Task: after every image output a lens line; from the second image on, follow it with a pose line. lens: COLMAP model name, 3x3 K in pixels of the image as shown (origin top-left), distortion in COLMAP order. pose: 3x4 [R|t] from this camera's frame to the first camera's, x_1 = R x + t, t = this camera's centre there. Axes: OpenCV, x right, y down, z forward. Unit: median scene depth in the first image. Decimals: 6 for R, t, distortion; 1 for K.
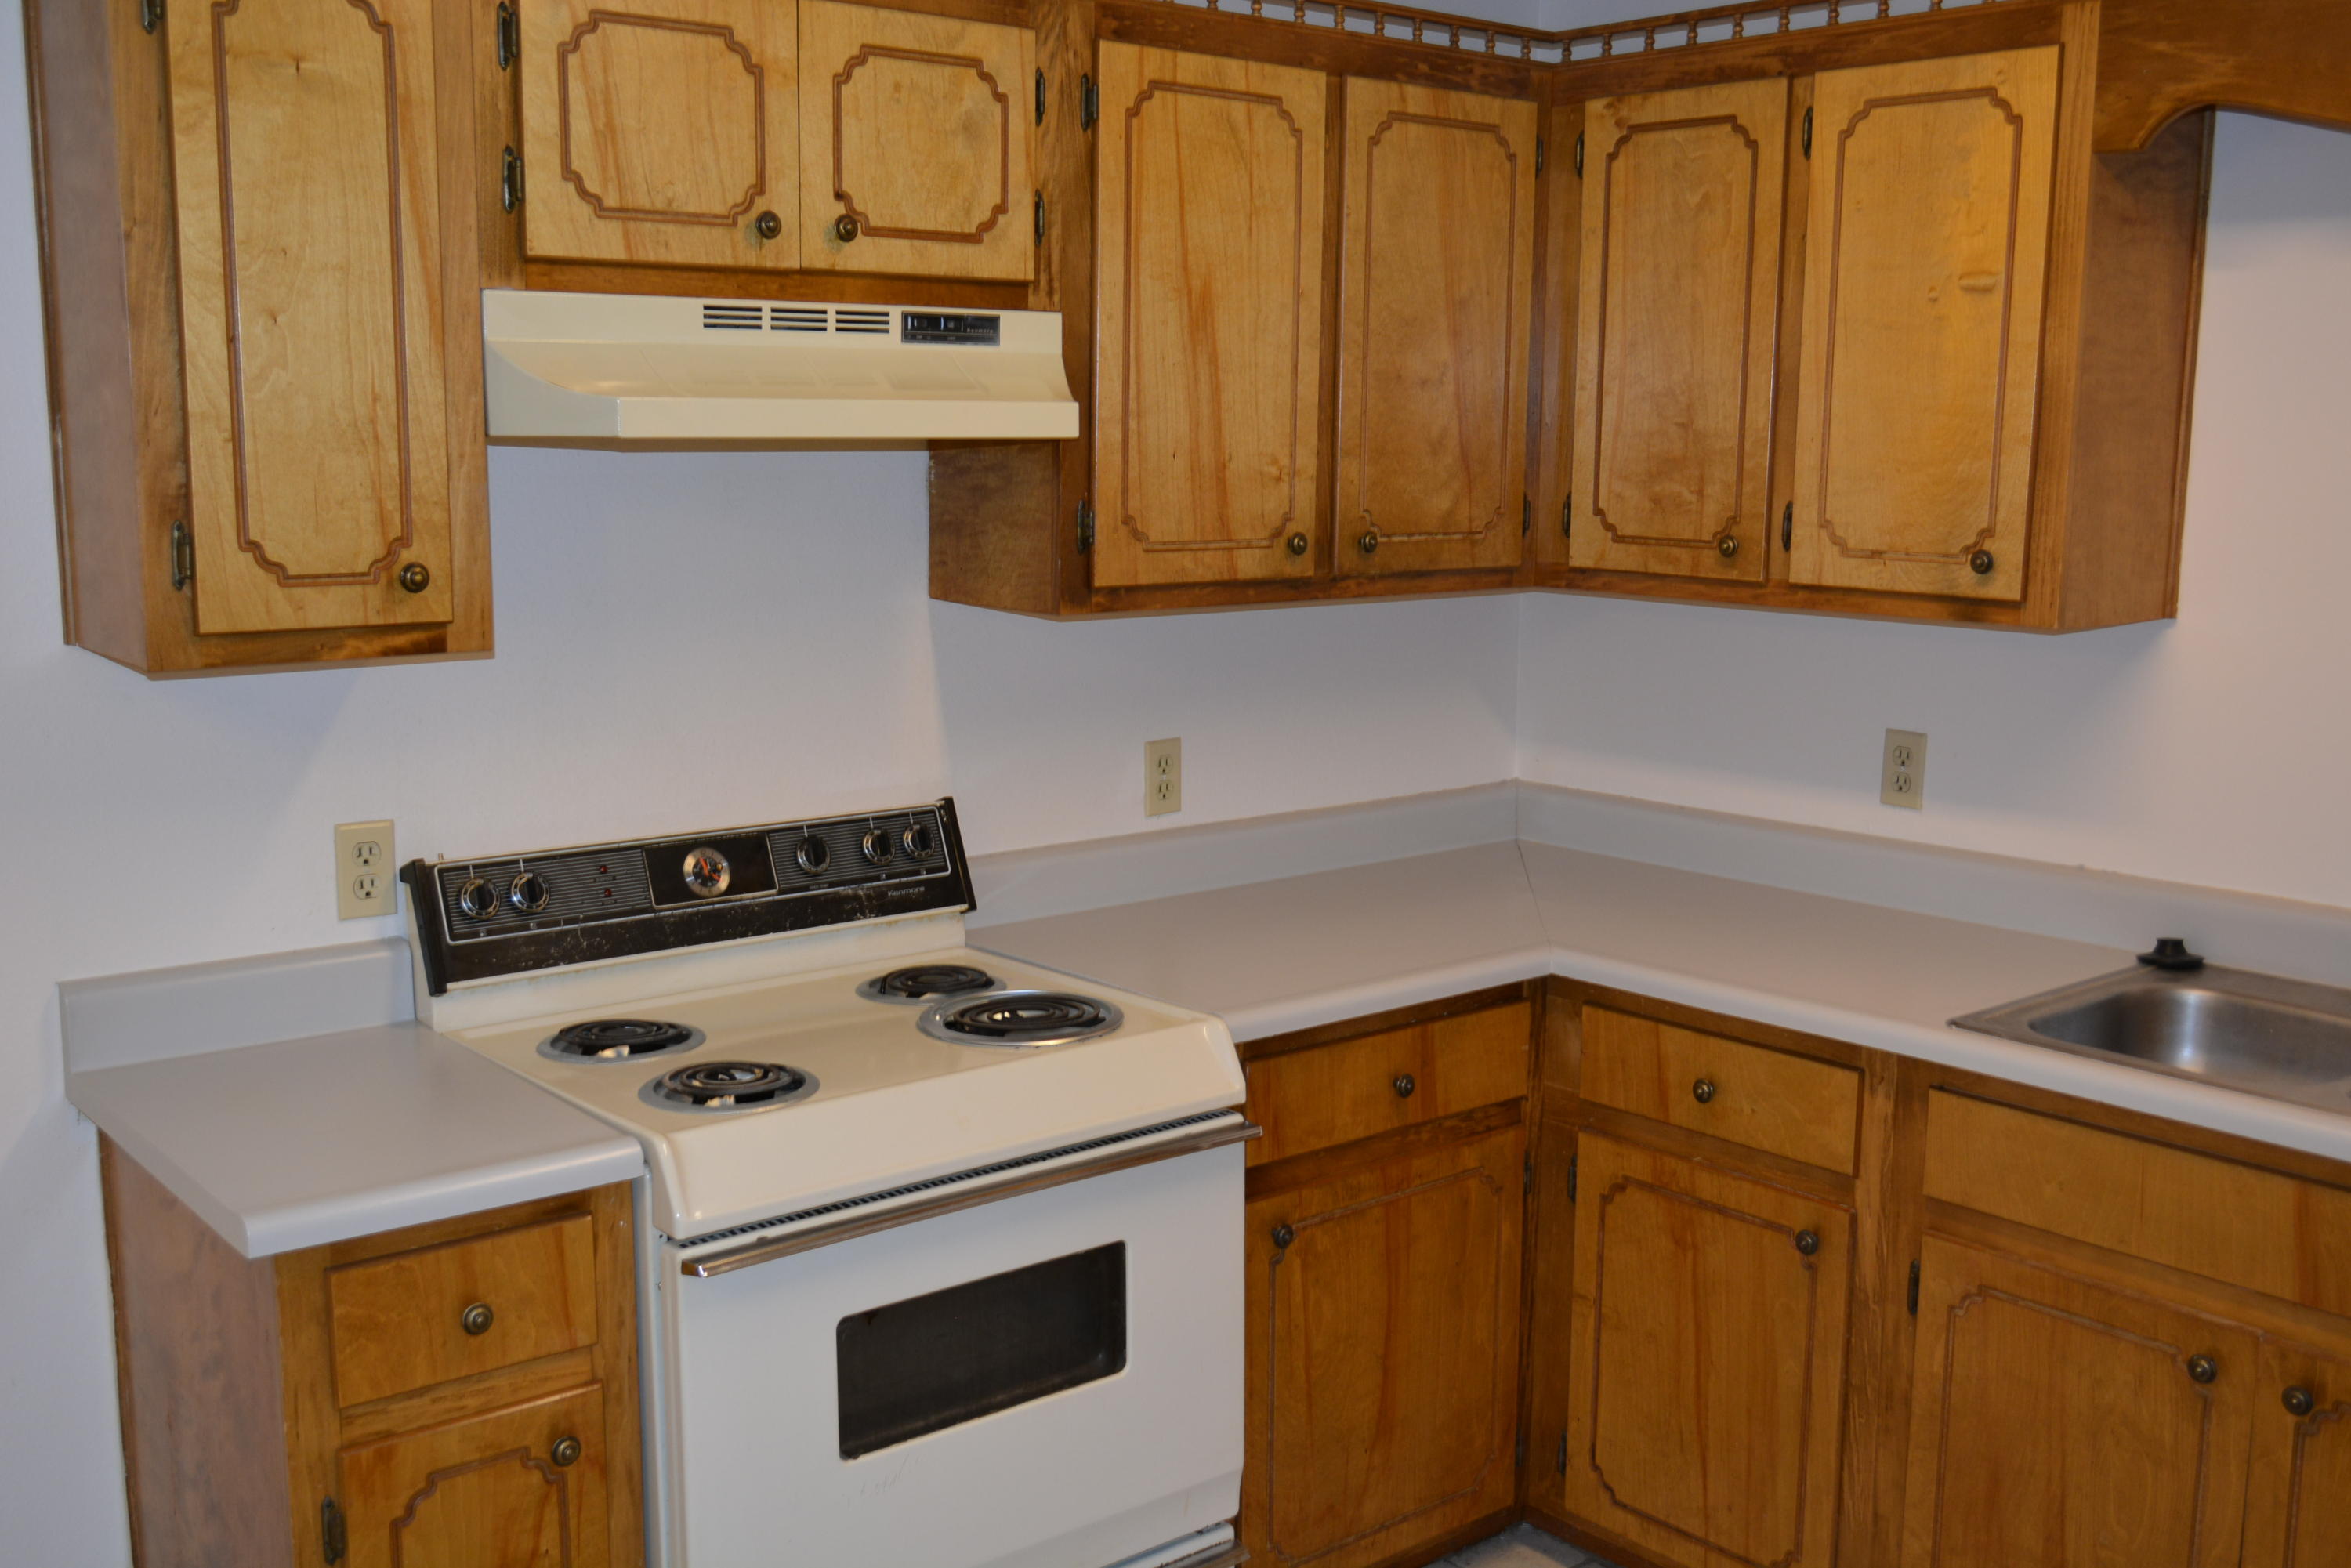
lens RADIAL K [[2269.4, 0, 1175.5], [0, 2269.4, 784.0], [0, 0, 1]] dist [-0.027197, 0.000333]
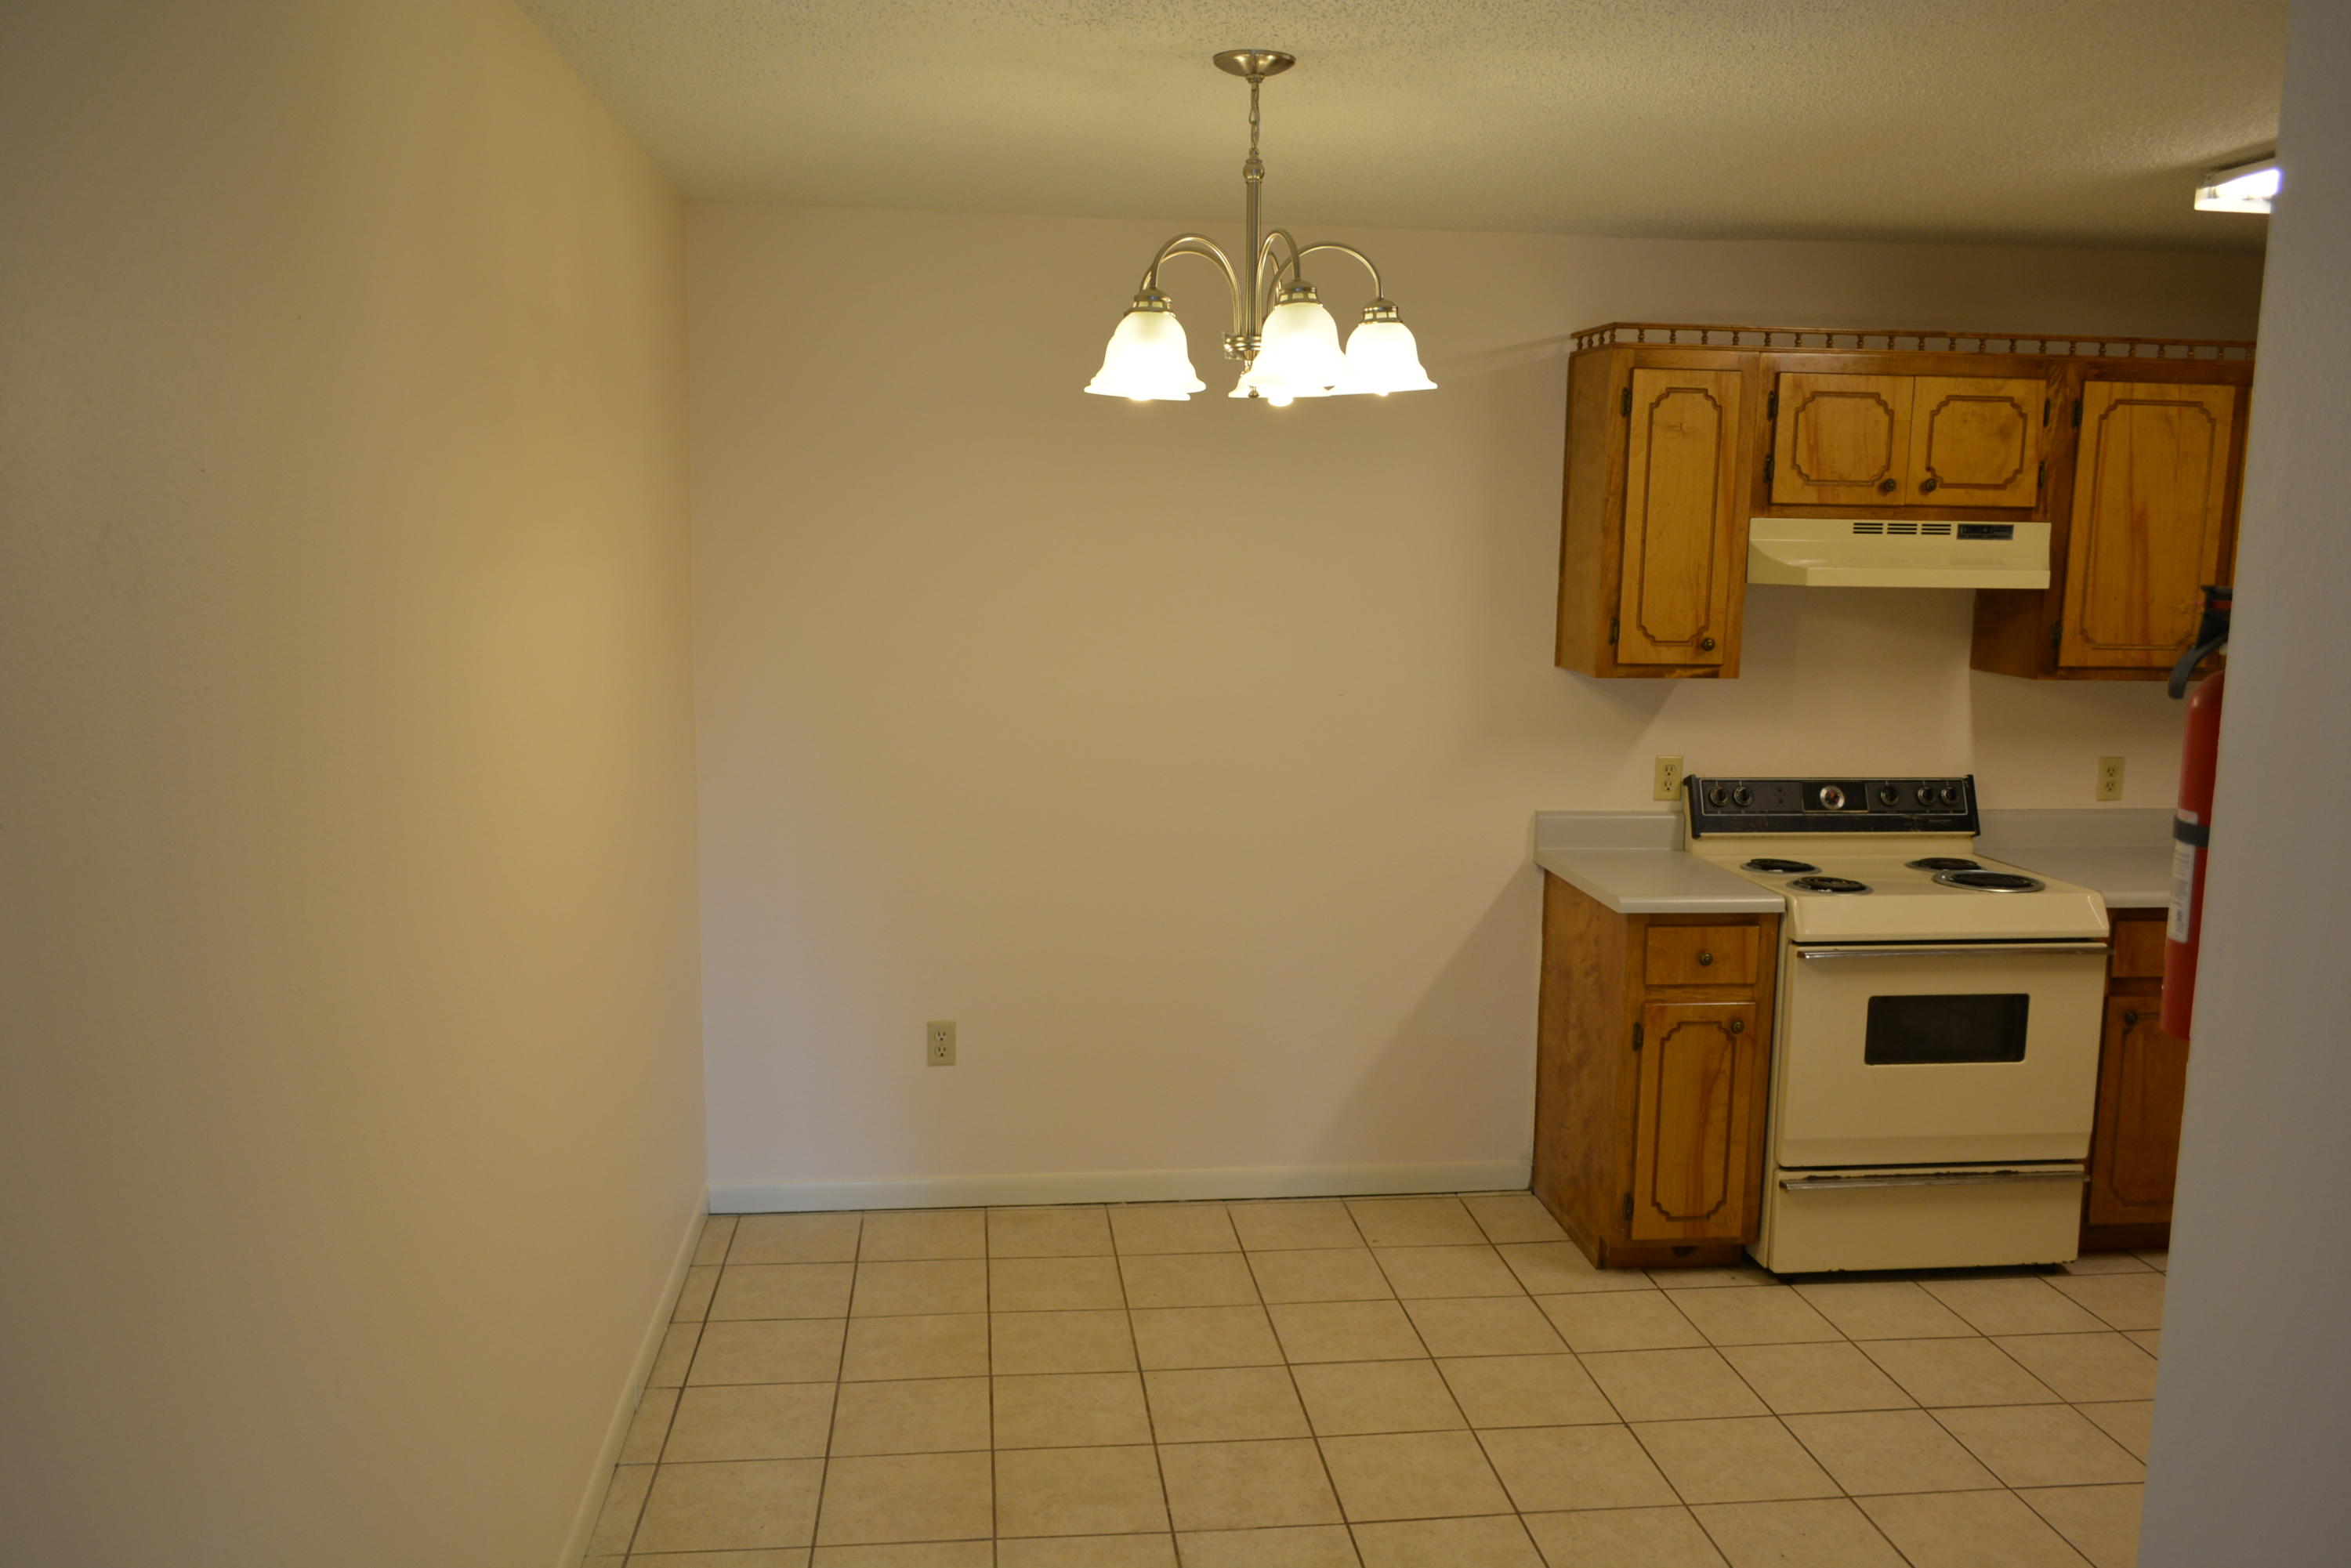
lens RADIAL K [[1834.3, 0, 1175.5], [0, 1834.3, 784.0], [0, 0, 1]] dist [0.003743, 0.001422]
pose [[0.837664, 0.085591, -0.539438, 0.197554], [-0.096081, 0.995335, 0.008729, 0.074408], [0.537668, 0.044518, 0.841980, -0.741338]]
